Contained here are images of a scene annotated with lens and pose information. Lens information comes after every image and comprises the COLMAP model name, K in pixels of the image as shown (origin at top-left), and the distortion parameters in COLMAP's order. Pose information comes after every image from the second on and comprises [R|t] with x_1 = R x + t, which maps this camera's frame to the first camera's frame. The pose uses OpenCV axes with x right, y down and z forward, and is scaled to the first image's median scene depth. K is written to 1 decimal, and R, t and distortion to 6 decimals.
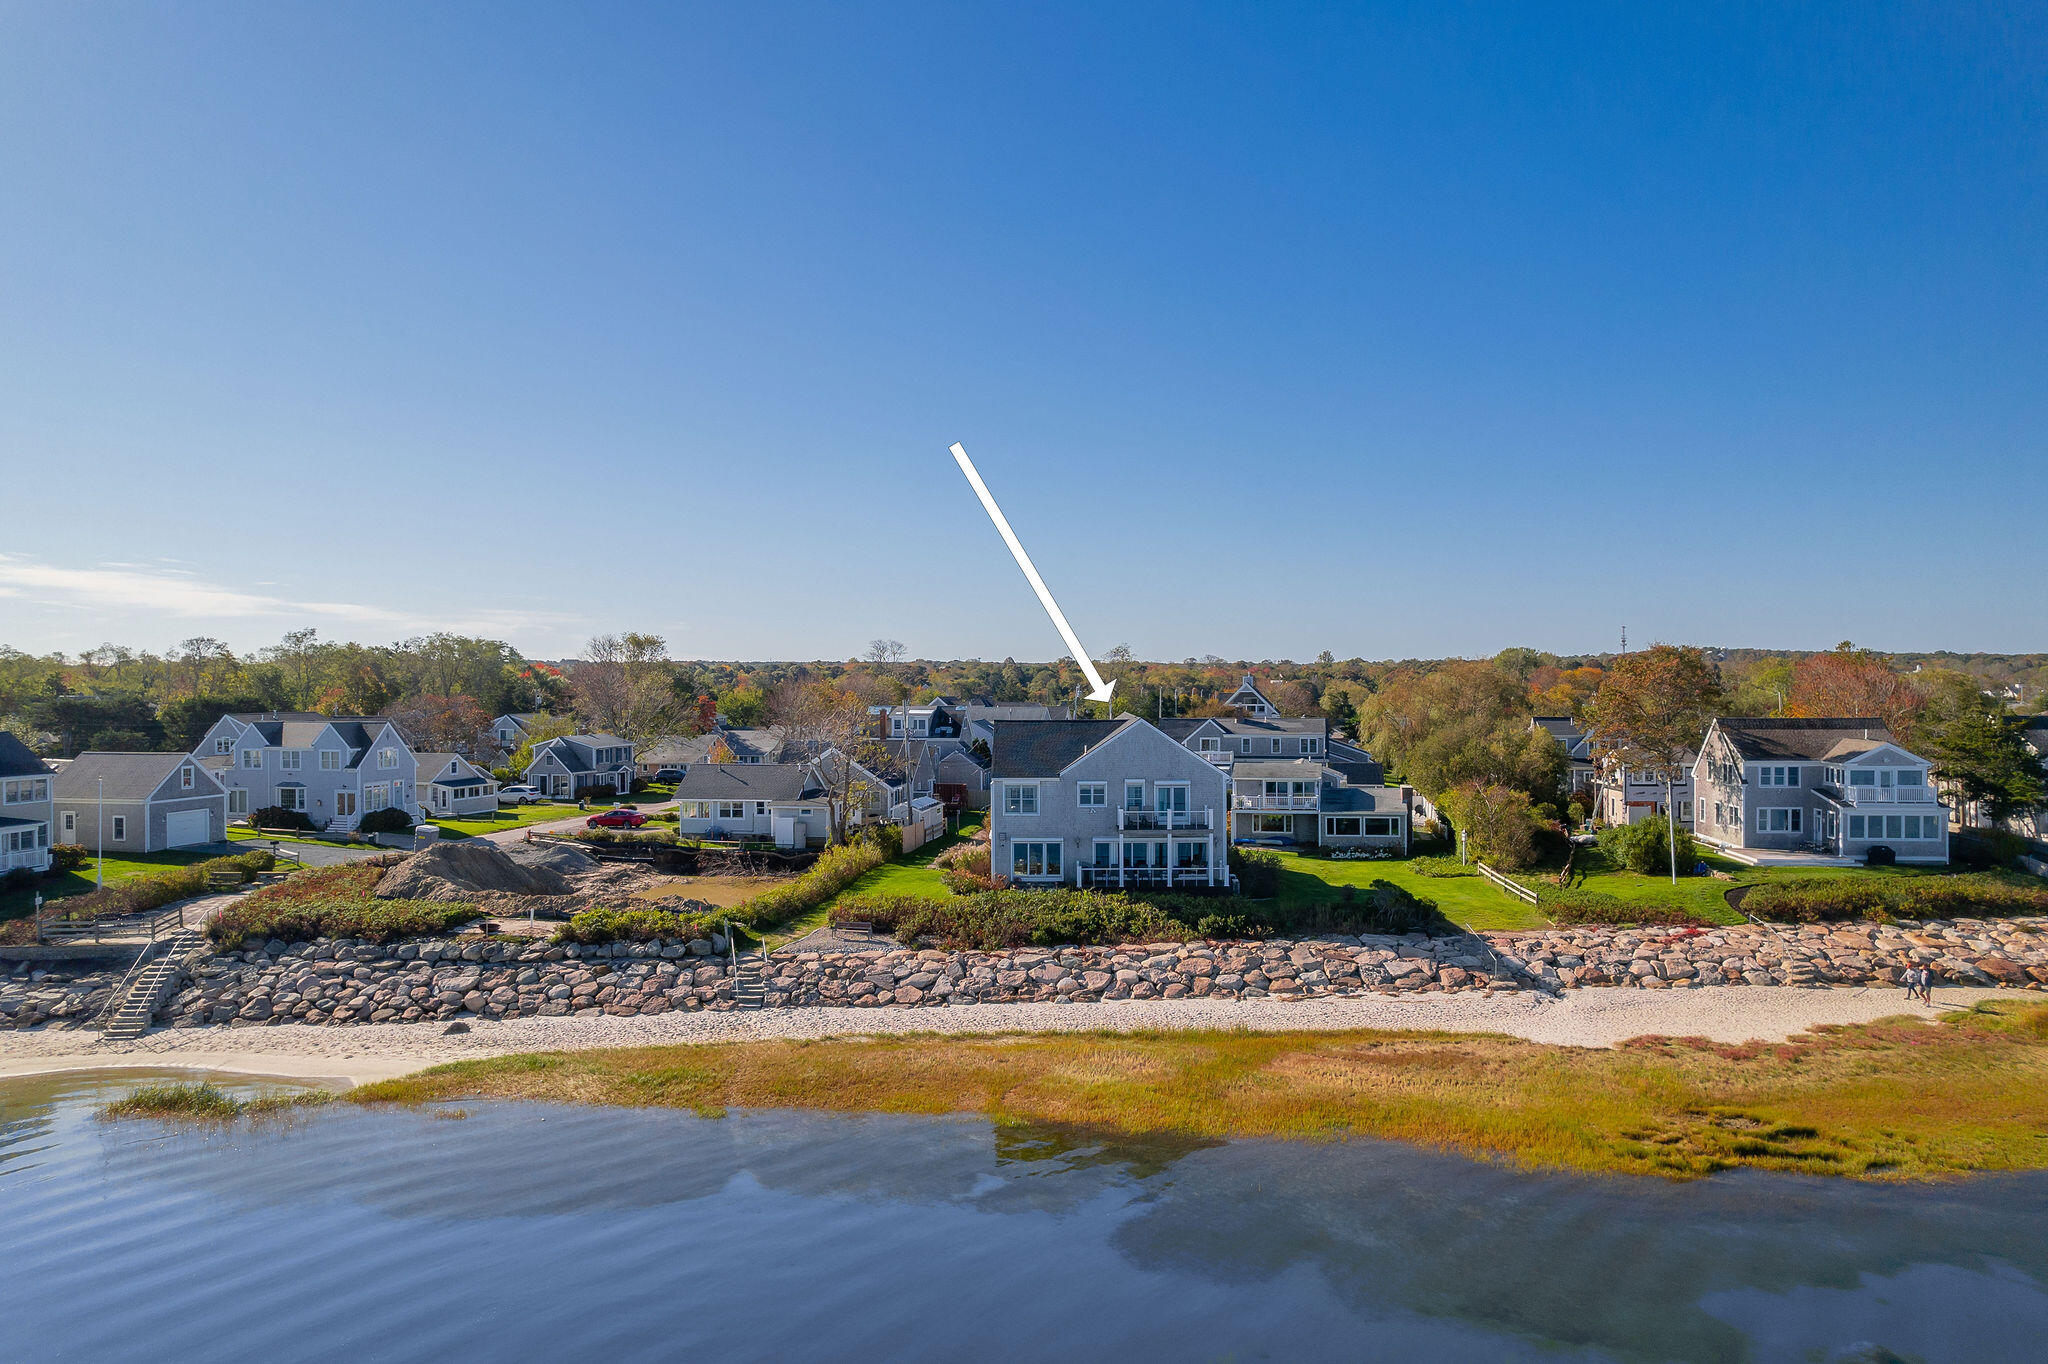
lens RADIAL K [[1362.9, 0, 1024.0], [0, 1362.9, 682.0], [0, 0, 1]] dist [-0.095527, 0.092039]
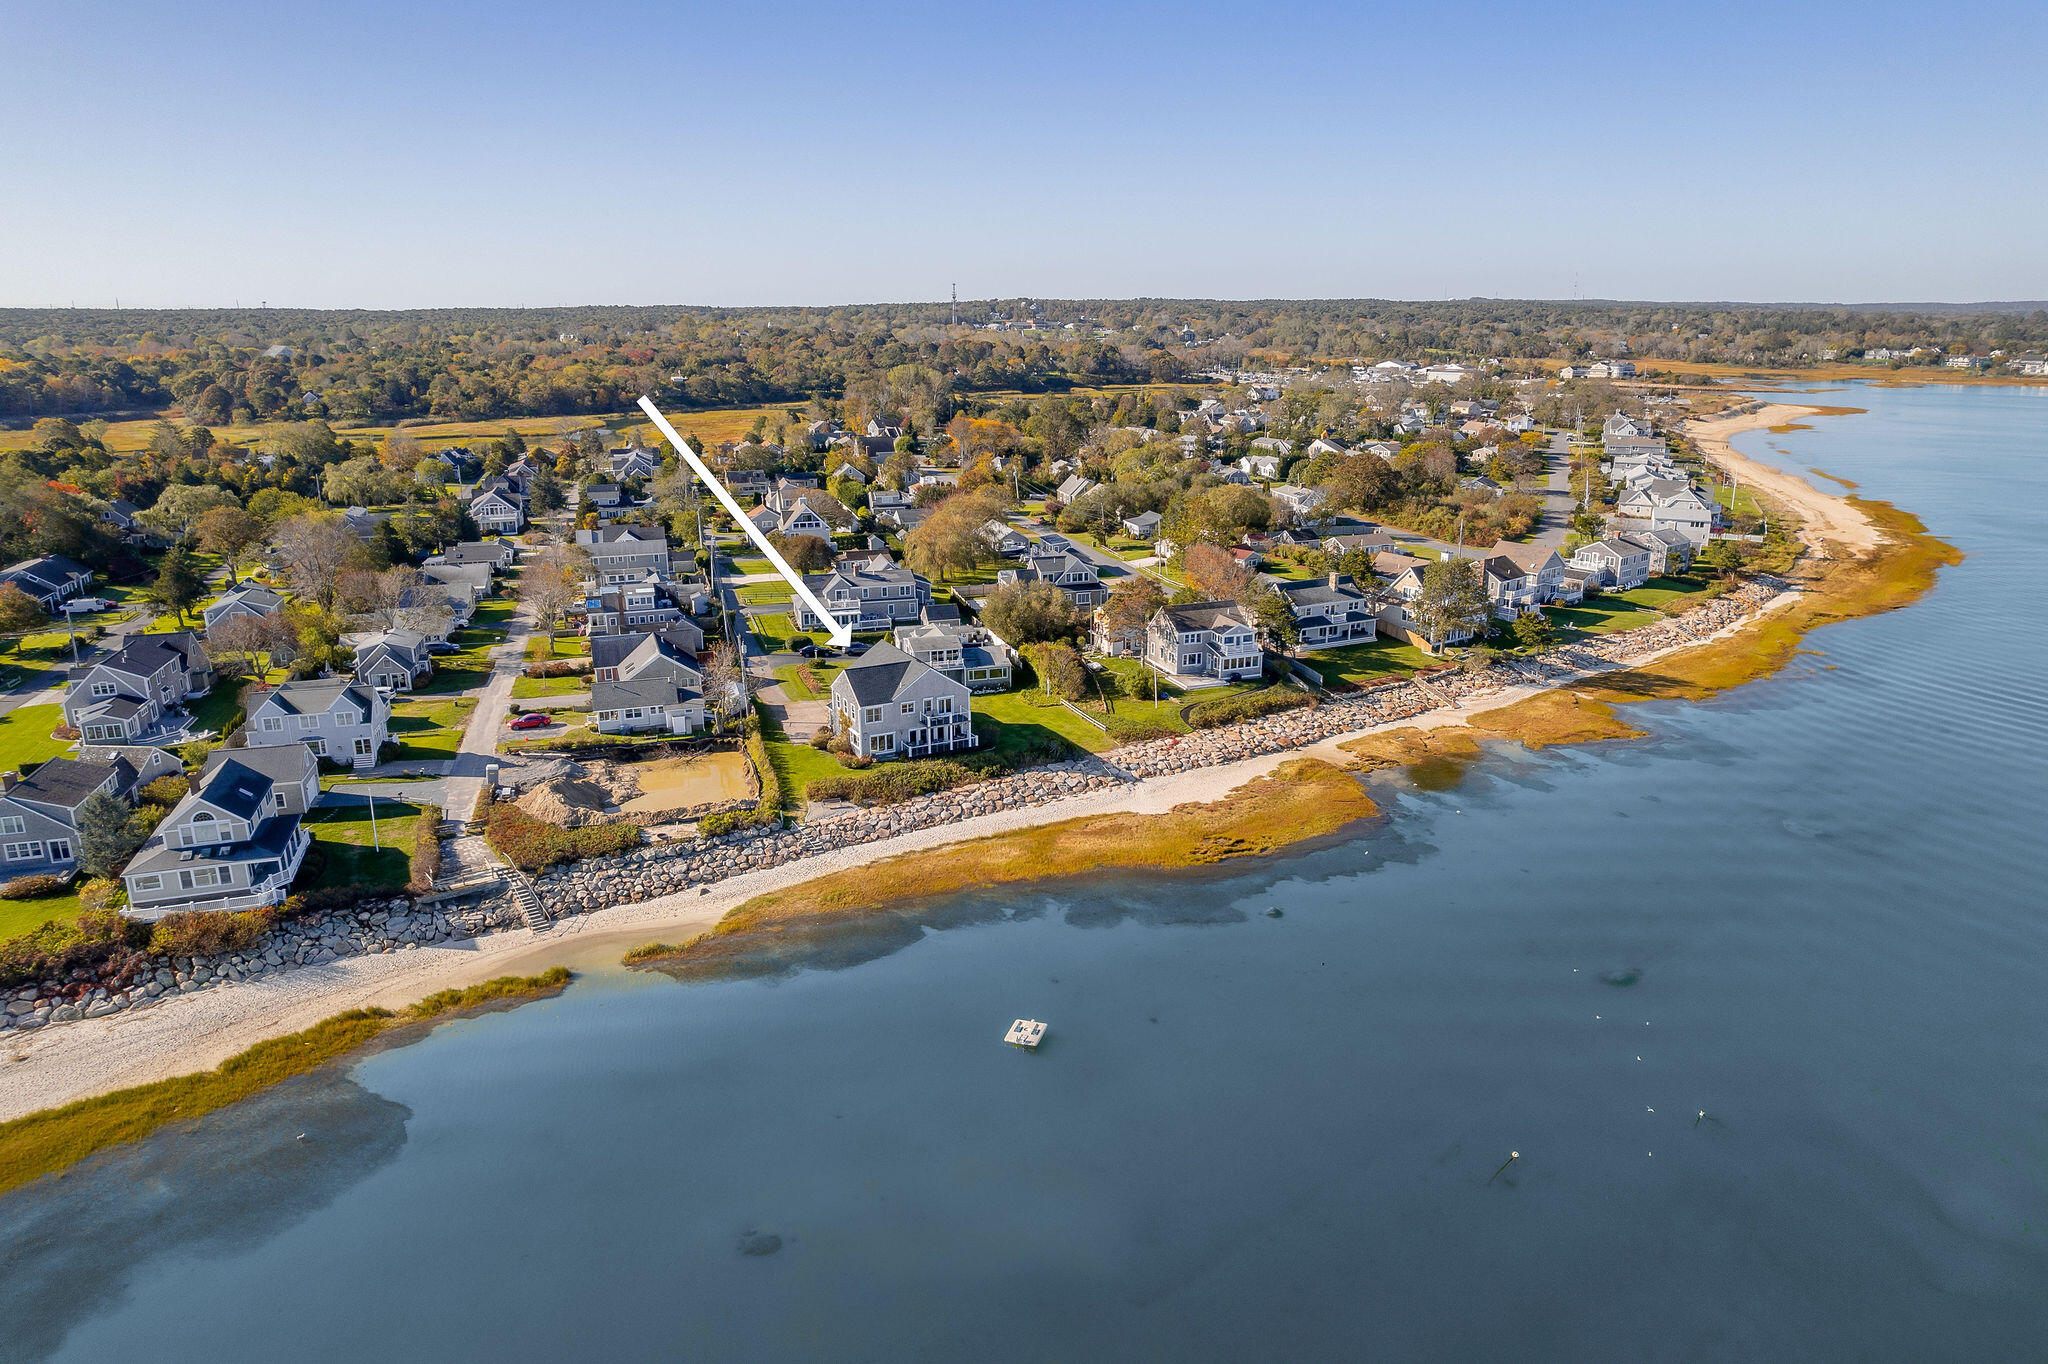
lens RADIAL K [[1362.9, 0, 1024.0], [0, 1362.9, 682.0], [0, 0, 1]] dist [-0.095527, 0.092039]
pose [[0.885177, -0.133666, 0.445641, -0.758031], [0.008716, 0.962438, 0.271362, -0.548082], [-0.465173, -0.236319, 0.853093, -0.849429]]
